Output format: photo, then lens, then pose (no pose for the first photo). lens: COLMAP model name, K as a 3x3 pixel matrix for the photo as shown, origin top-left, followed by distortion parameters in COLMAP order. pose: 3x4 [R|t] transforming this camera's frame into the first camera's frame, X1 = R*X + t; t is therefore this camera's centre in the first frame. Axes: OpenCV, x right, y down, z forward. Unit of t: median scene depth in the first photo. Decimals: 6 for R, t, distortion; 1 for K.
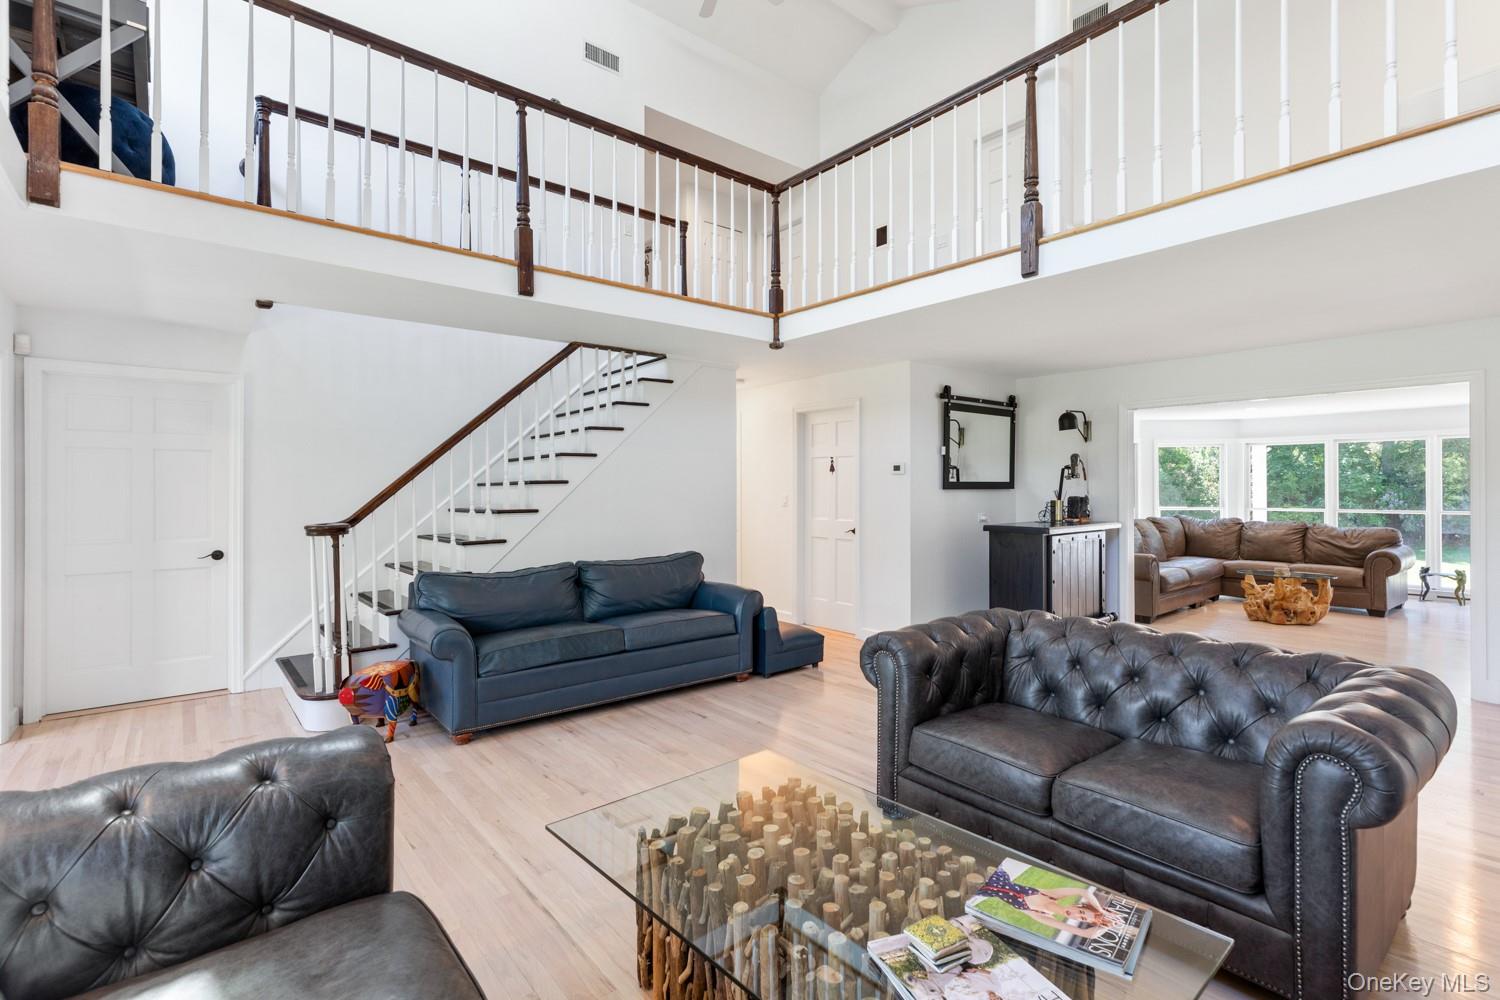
lens RADIAL K [[682.1, 0, 761.5], [0, 682.1, 489.6], [0, 0, 1]] dist [-0.002082, 0.001024]
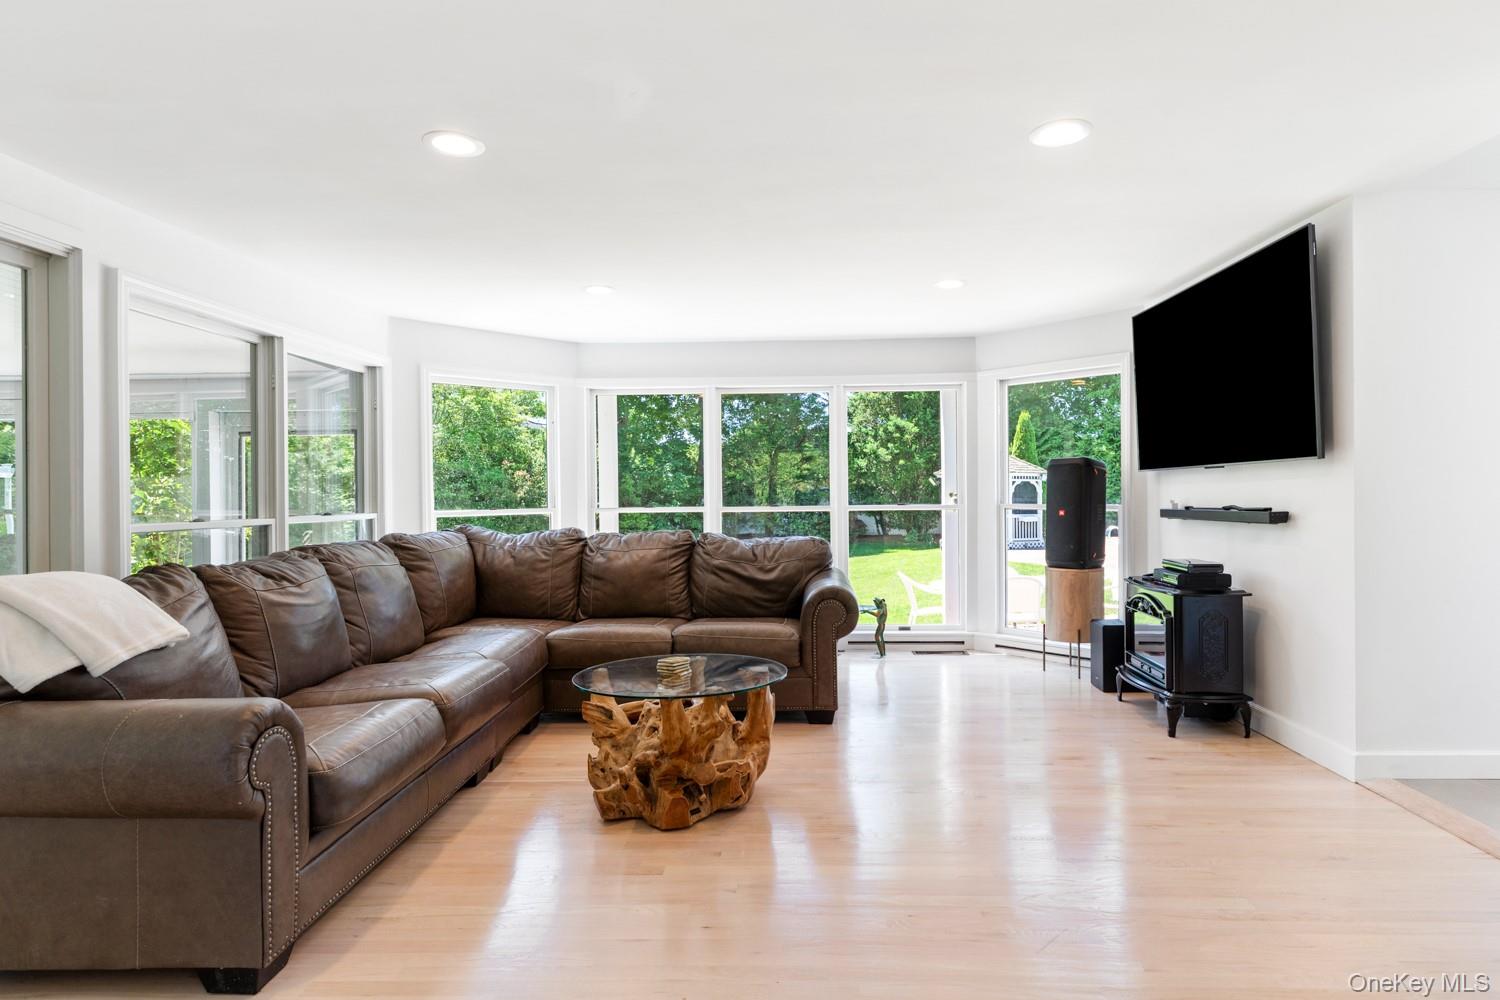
lens RADIAL K [[818.2, 0, 756.3], [0, 818.2, 495.3], [0, 0, 1]] dist [0.004952, 0.000212]
pose [[0.682173, -0.010021, 0.731122, 0.391922], [0.014131, 0.999900, 0.000520, 0.021415], [-0.731054, 0.009976, 0.682246, 0.552969]]
